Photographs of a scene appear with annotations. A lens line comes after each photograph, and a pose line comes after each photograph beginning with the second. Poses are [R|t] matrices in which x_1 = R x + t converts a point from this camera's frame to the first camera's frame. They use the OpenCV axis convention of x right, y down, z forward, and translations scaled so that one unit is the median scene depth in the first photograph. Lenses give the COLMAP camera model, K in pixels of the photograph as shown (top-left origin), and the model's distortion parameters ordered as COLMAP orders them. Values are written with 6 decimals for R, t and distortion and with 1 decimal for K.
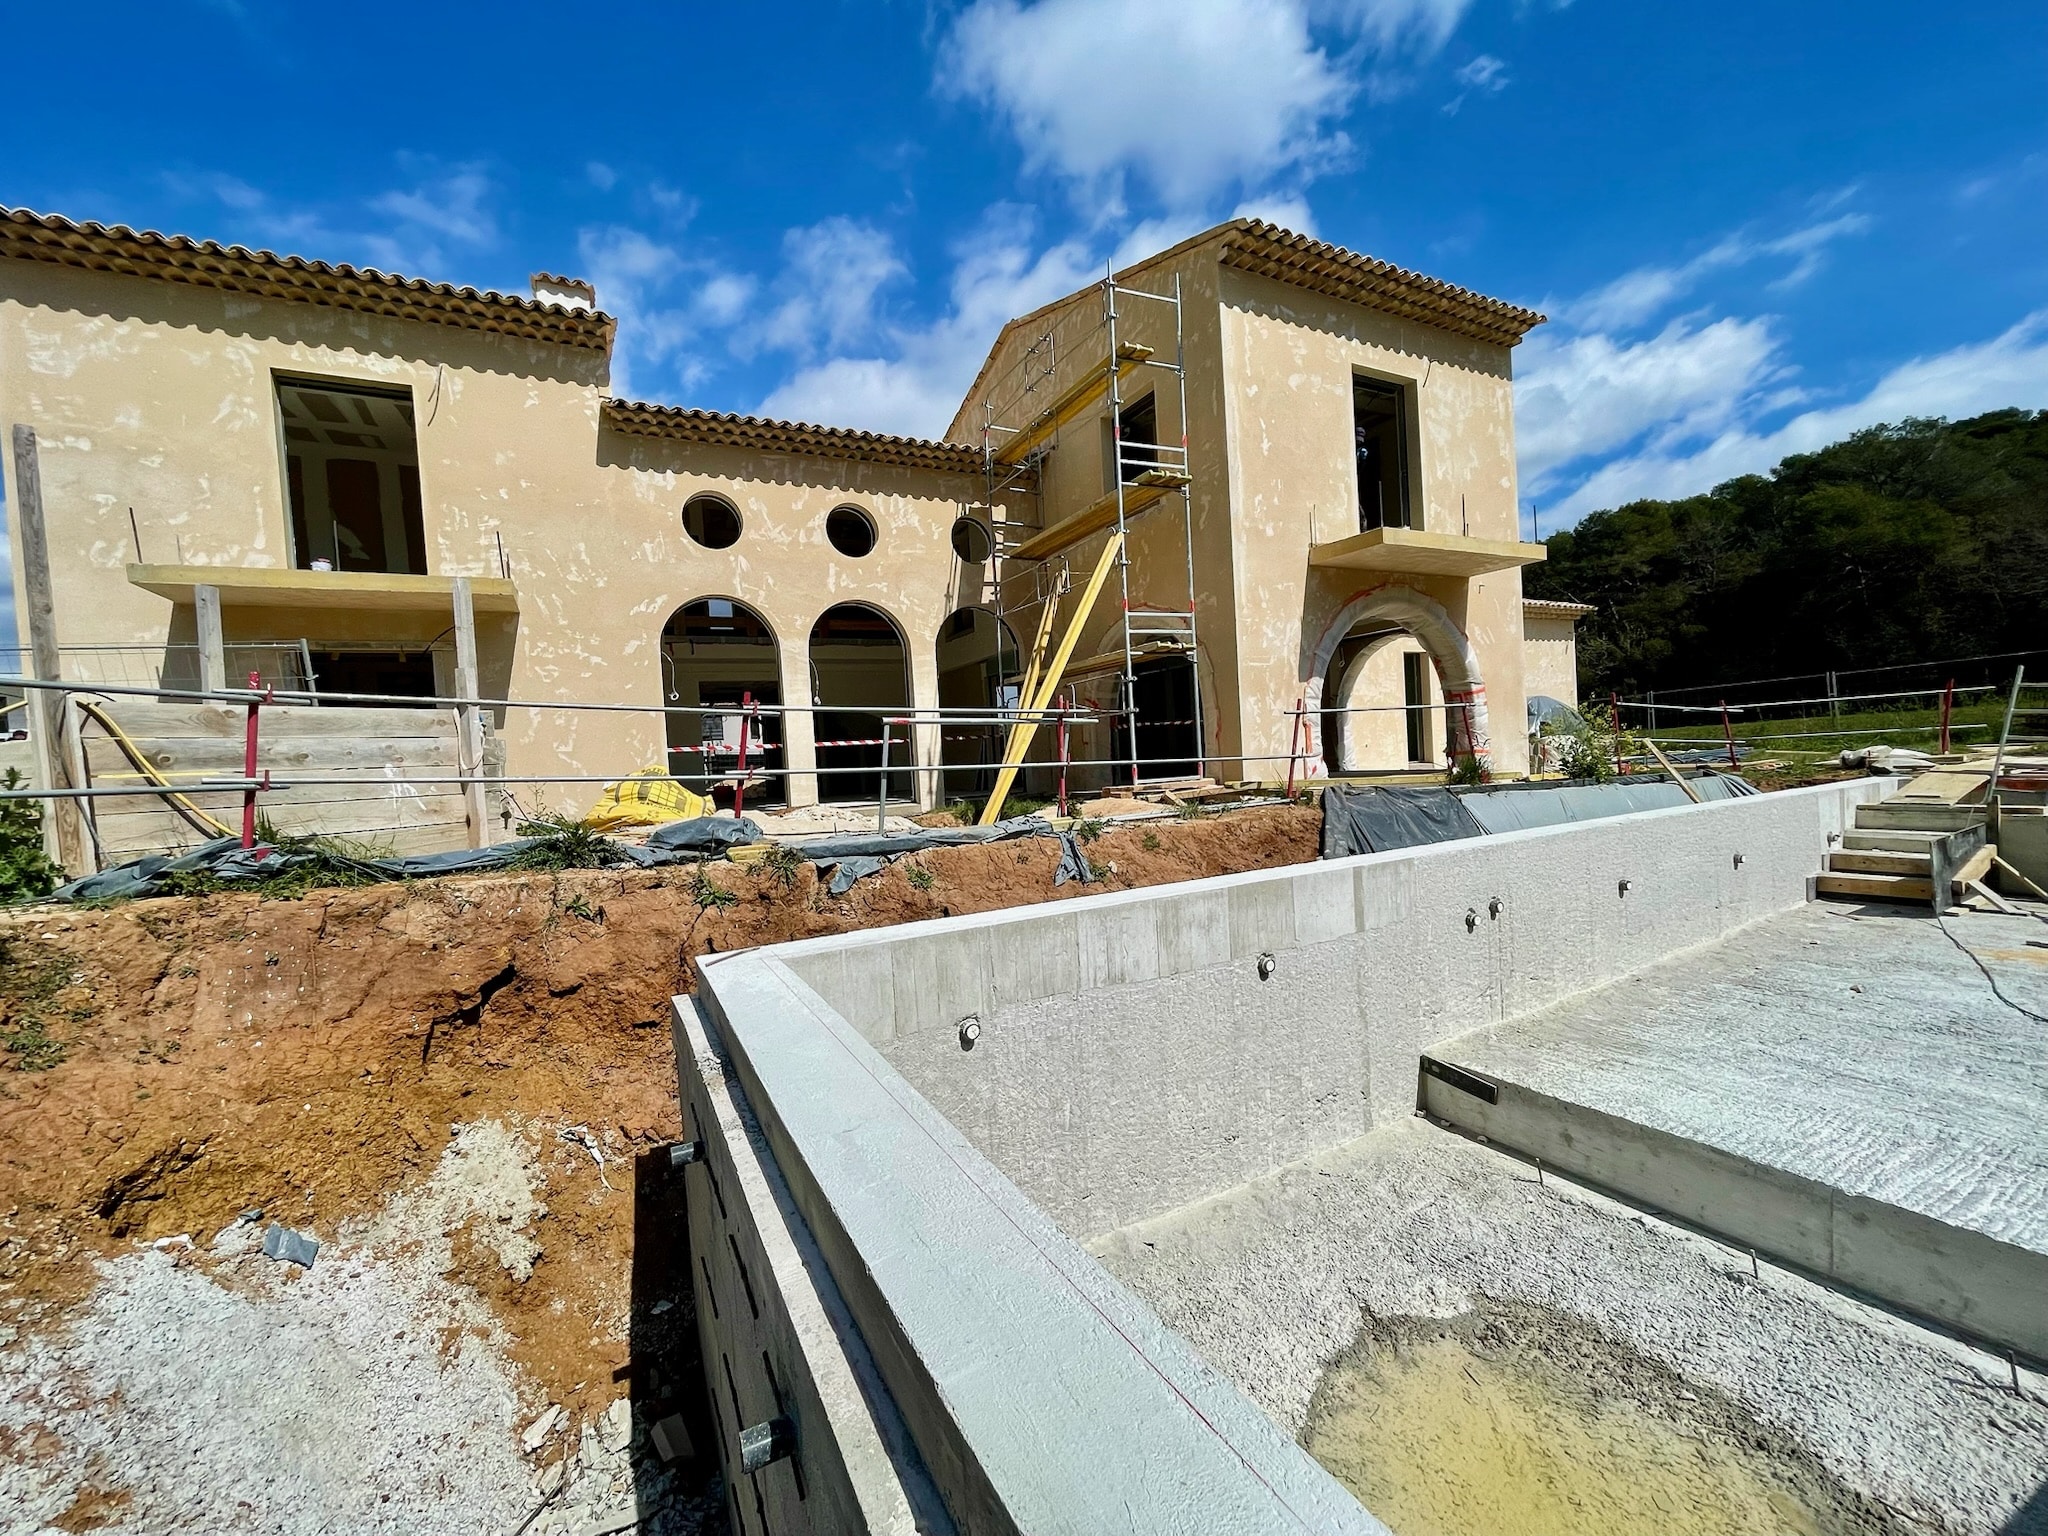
lens RADIAL K [[829.7, 0, 1021.5], [0, 829.7, 782.3], [0, 0, 1]] dist [-0.004311, 0.002870]
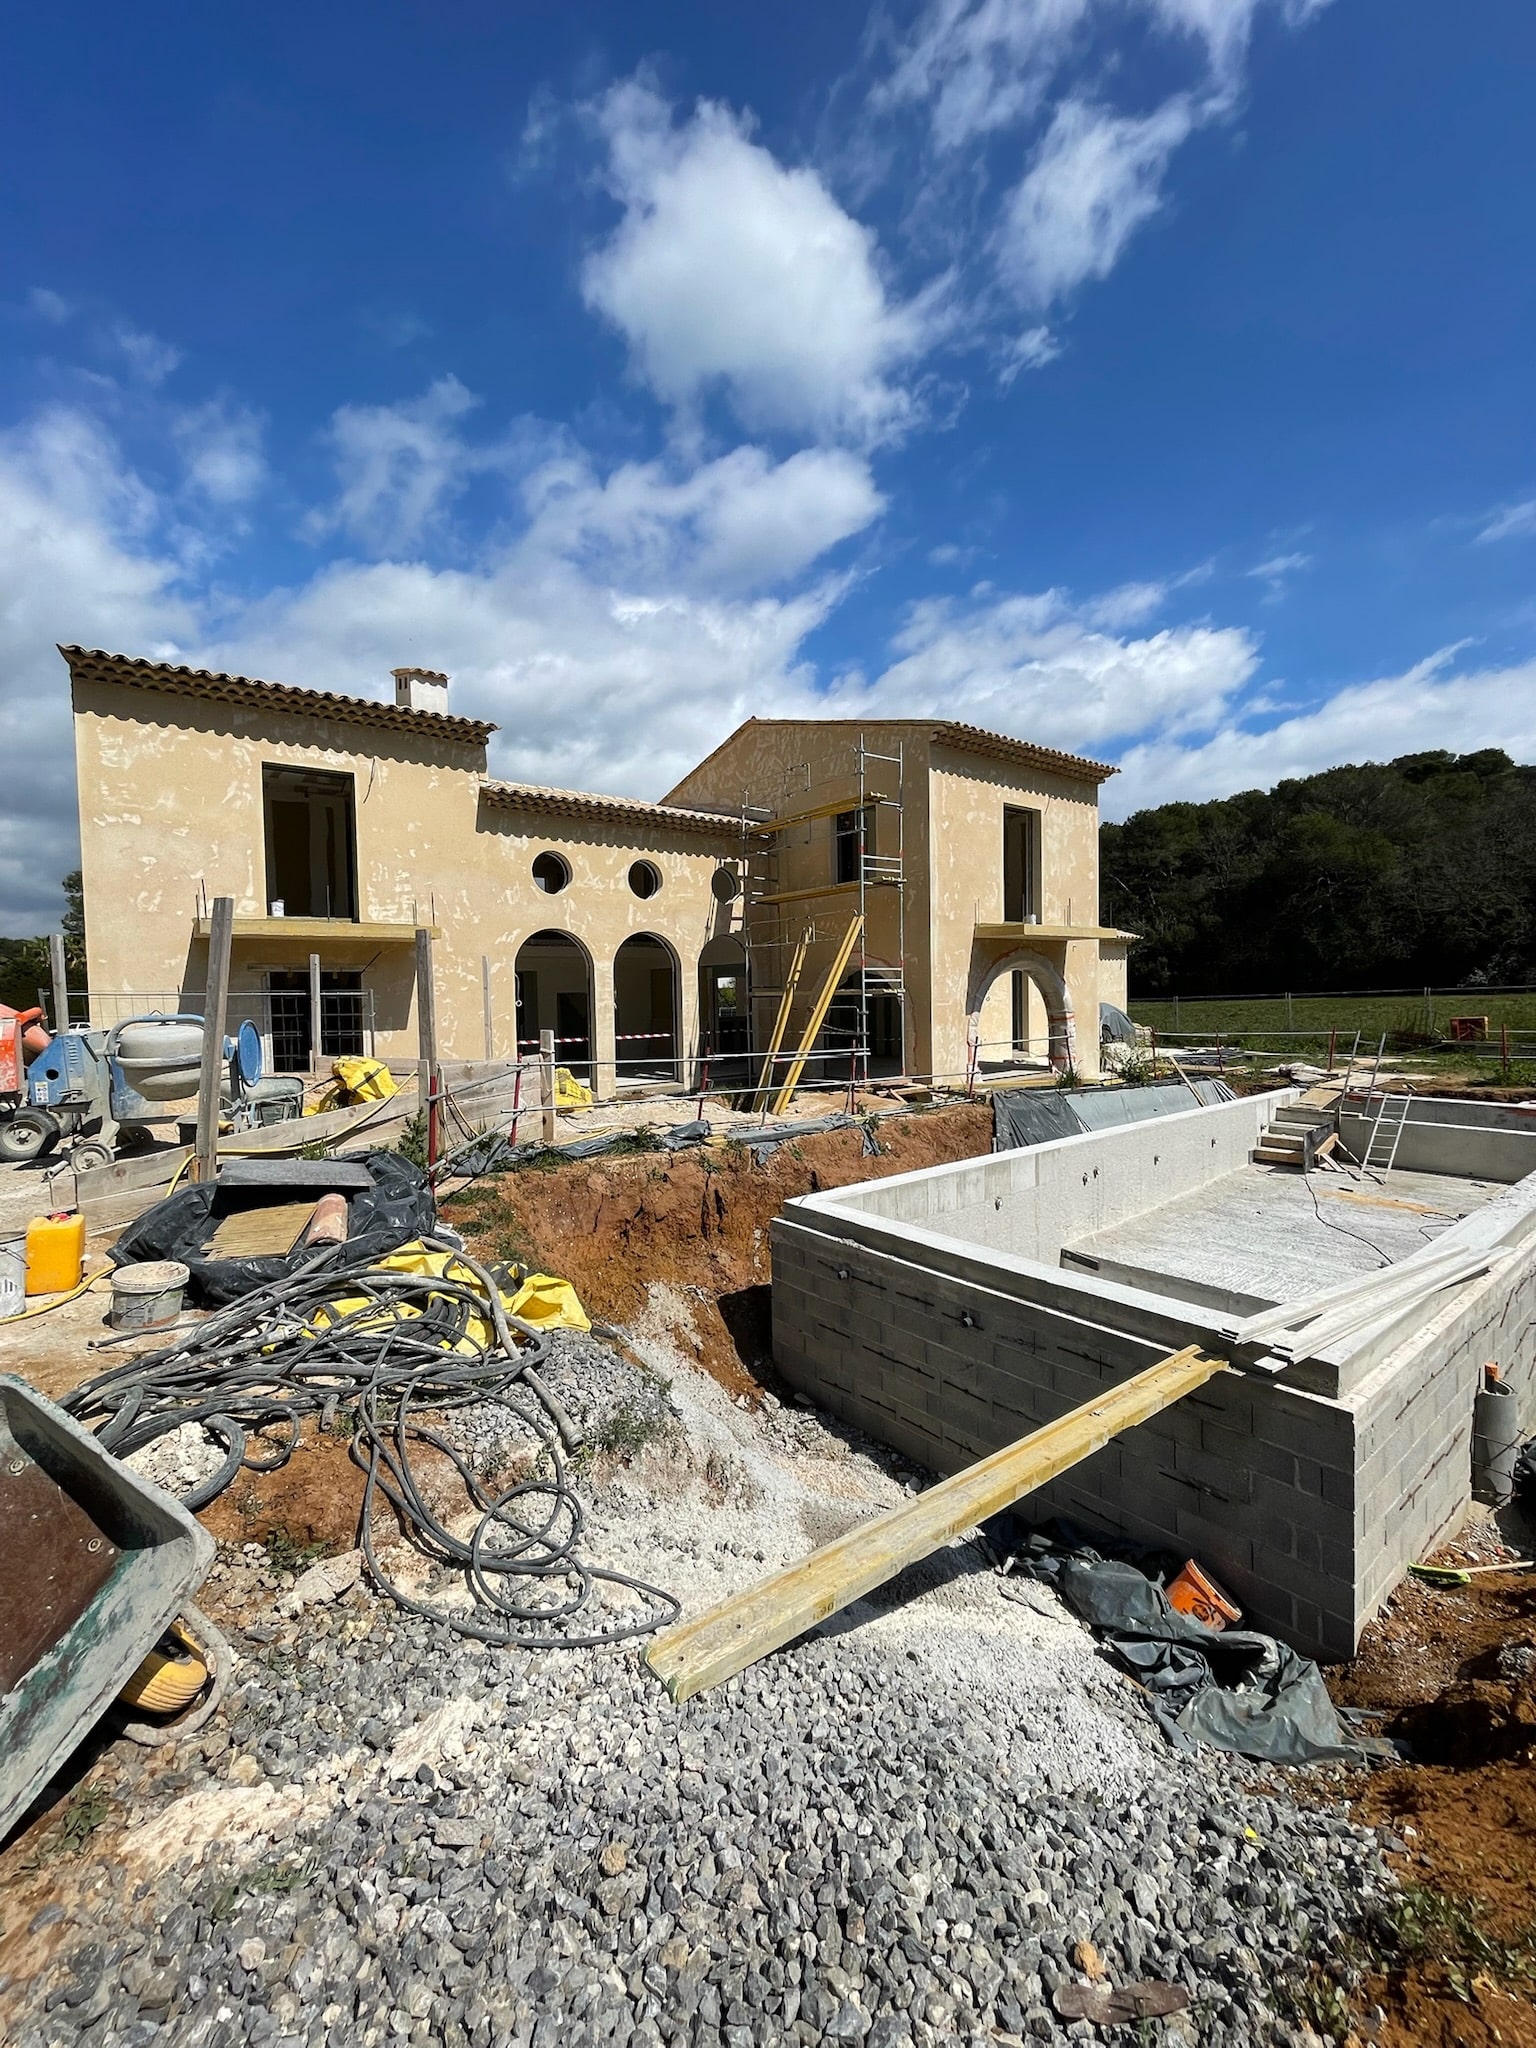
lens RADIAL K [[829.7, 0, 763.5], [0, 829.7, 1016.4], [0, 0, 1]] dist [-0.004311, 0.002870]
pose [[0.981961, 0.034194, 0.185964, -0.313196], [-0.033031, 0.999411, -0.009350, -0.093312], [-0.186174, 0.003038, 0.982512, -0.420413]]
